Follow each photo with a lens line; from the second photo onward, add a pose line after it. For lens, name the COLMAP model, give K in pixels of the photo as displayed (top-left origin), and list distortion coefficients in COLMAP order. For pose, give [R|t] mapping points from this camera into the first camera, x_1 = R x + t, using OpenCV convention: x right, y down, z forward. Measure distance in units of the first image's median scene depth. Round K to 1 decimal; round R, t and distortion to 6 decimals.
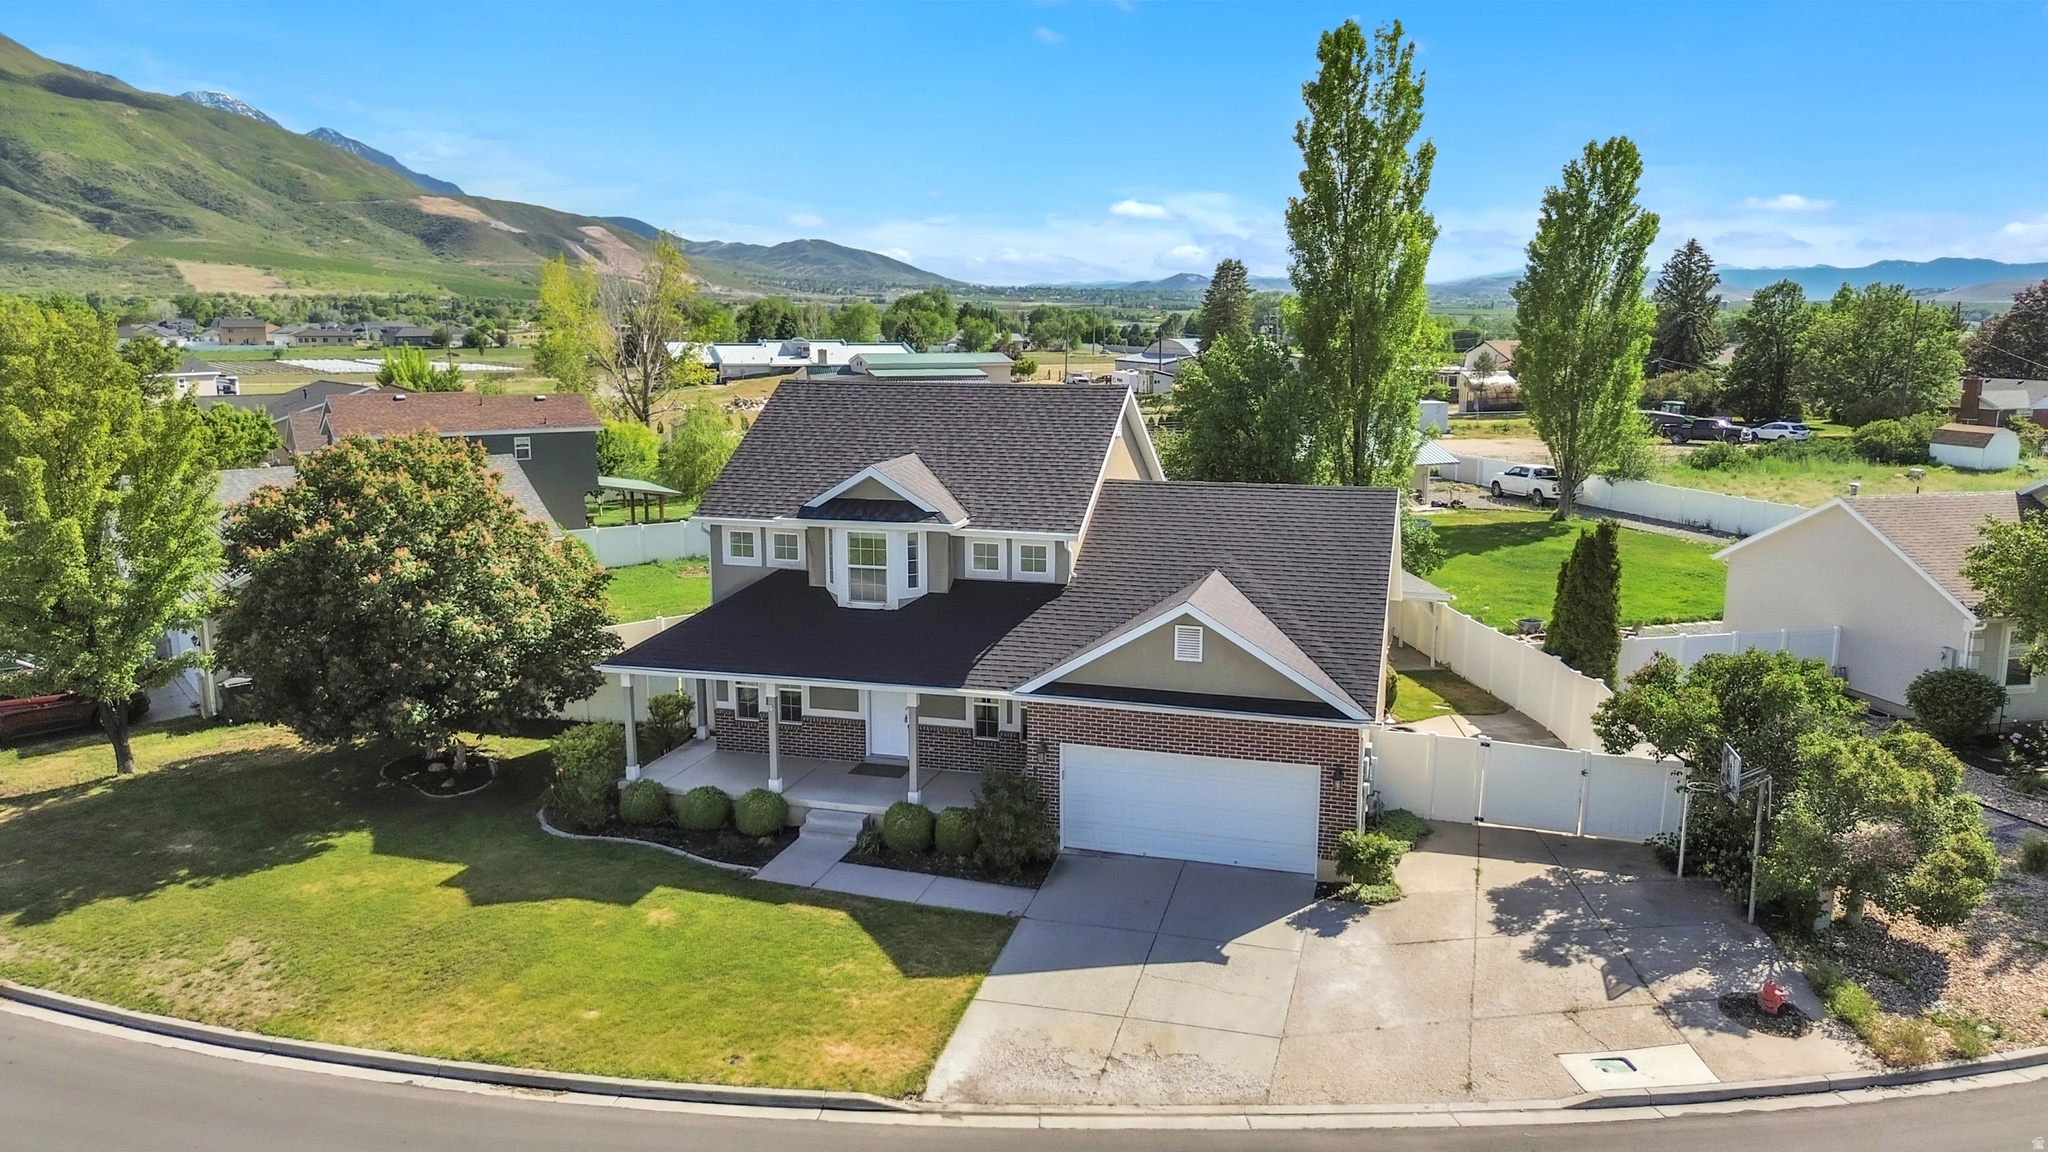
lens RADIAL K [[1461.9, 0, 1024.0], [0, 1461.9, 576.0], [0, 0, 1]] dist [0.047027, -0.033721]
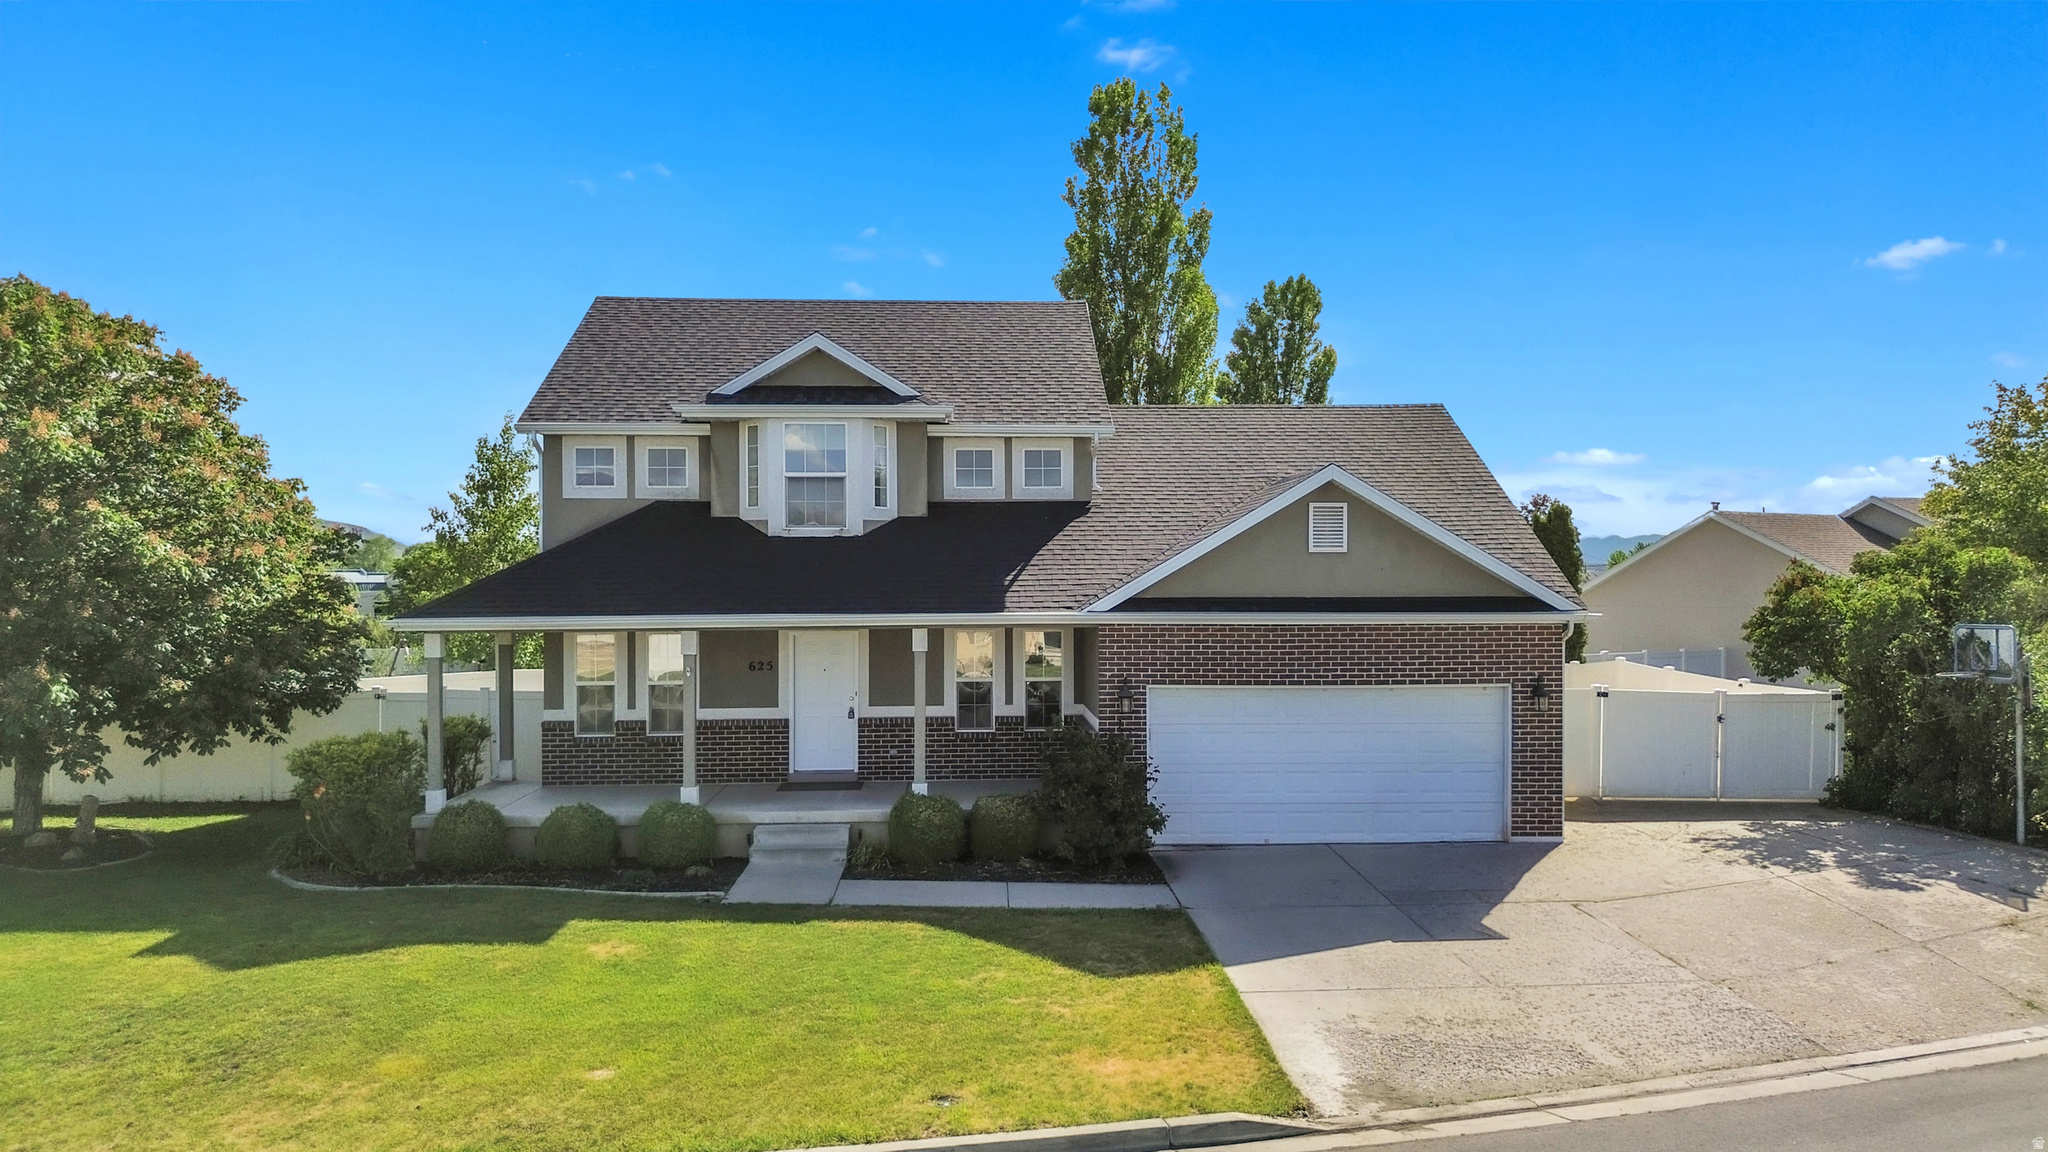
lens RADIAL K [[1461.9, 0, 1024.0], [0, 1461.9, 576.0], [0, 0, 1]] dist [0.047027, -0.033721]
pose [[0.947244, -0.002441, 0.320505, -0.253947], [0.061646, 0.982688, -0.174711, 0.180994], [-0.314530, 0.185252, 0.930996, 0.357345]]
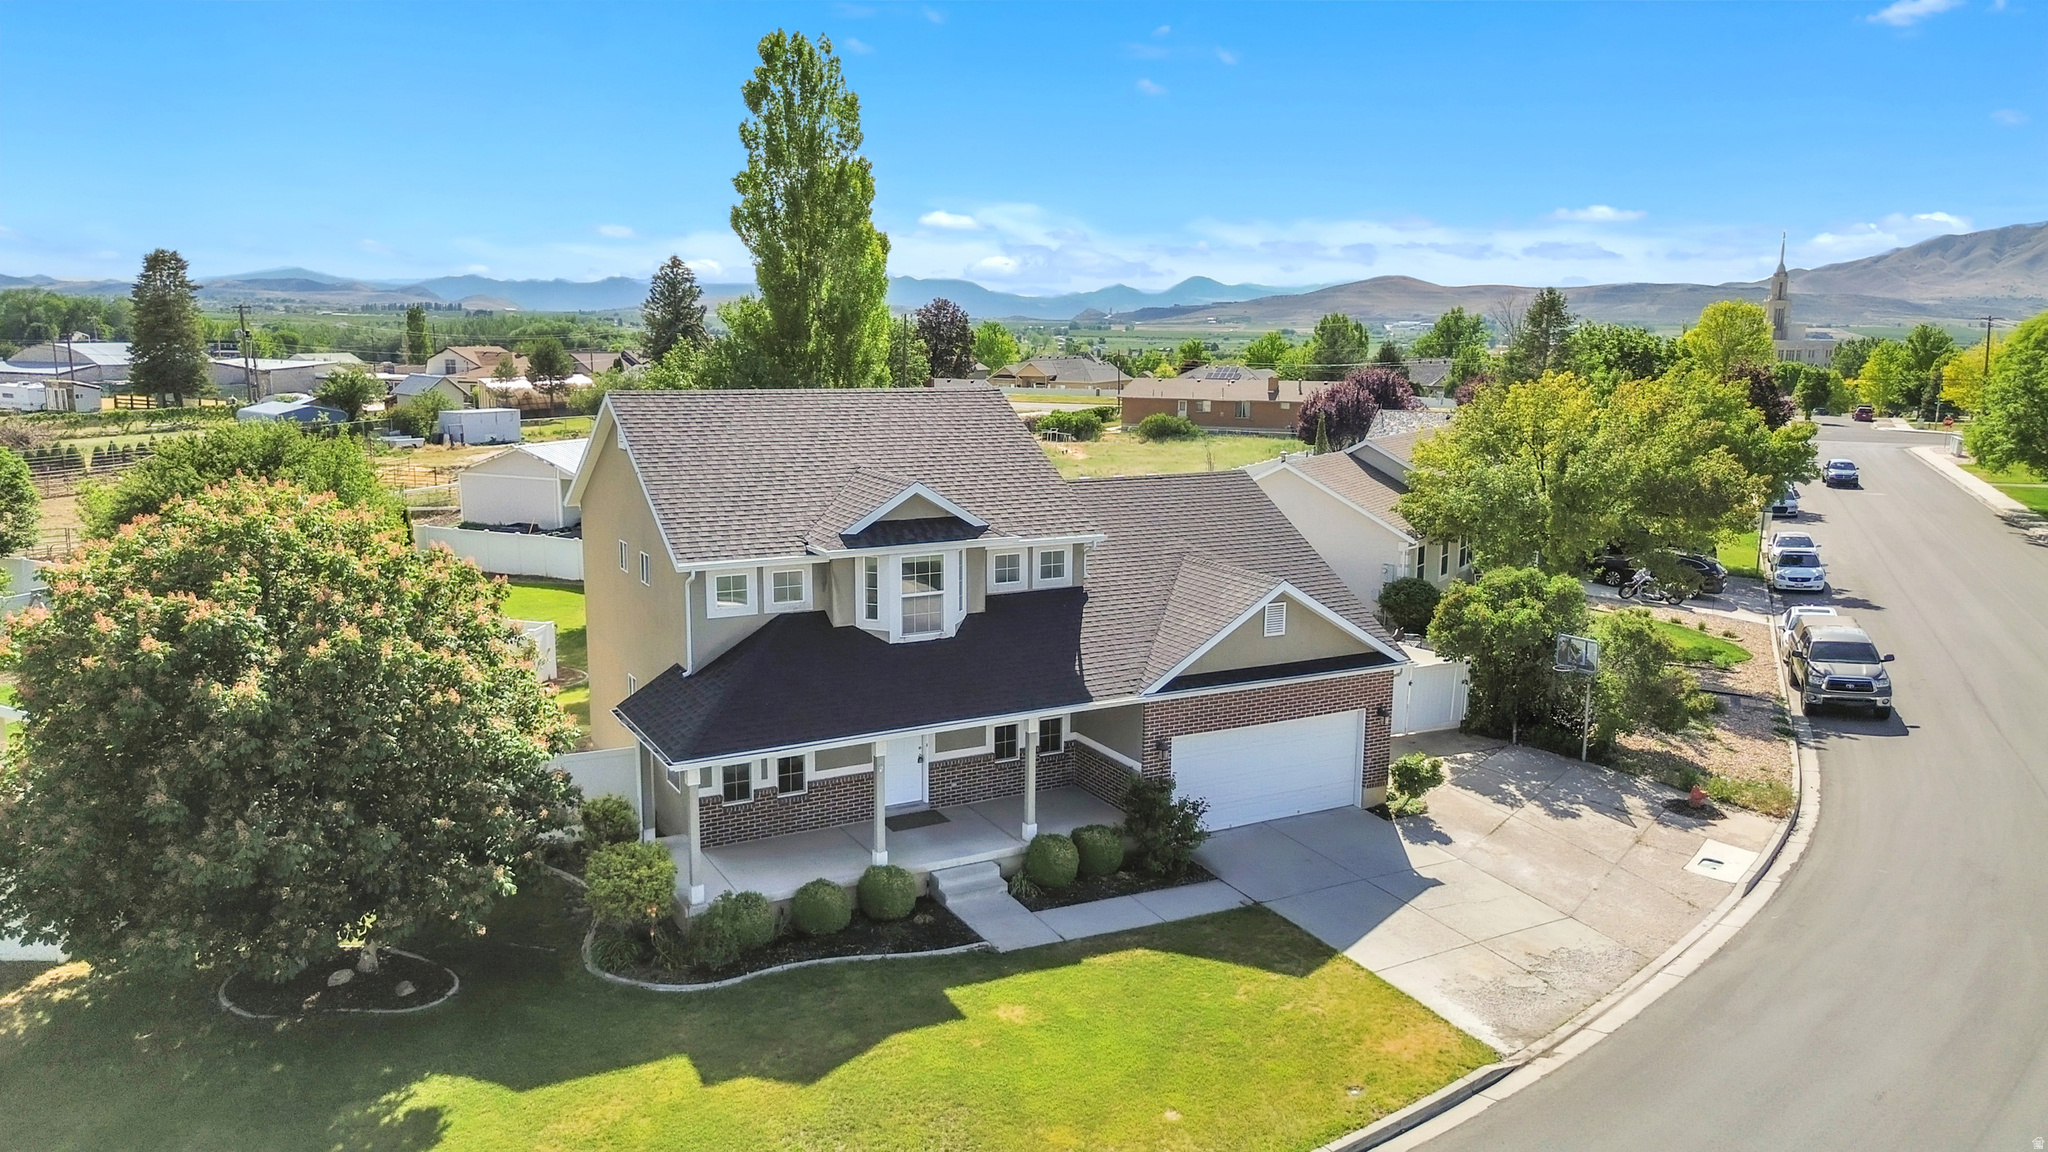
lens RADIAL K [[1461.9, 0, 1024.0], [0, 1461.9, 576.0], [0, 0, 1]] dist [0.047027, -0.033721]
pose [[0.707372, -0.115267, 0.697380, -0.738694], [0.118720, 0.991973, 0.043538, -0.052720], [-0.696800, 0.051995, 0.715378, 0.339023]]
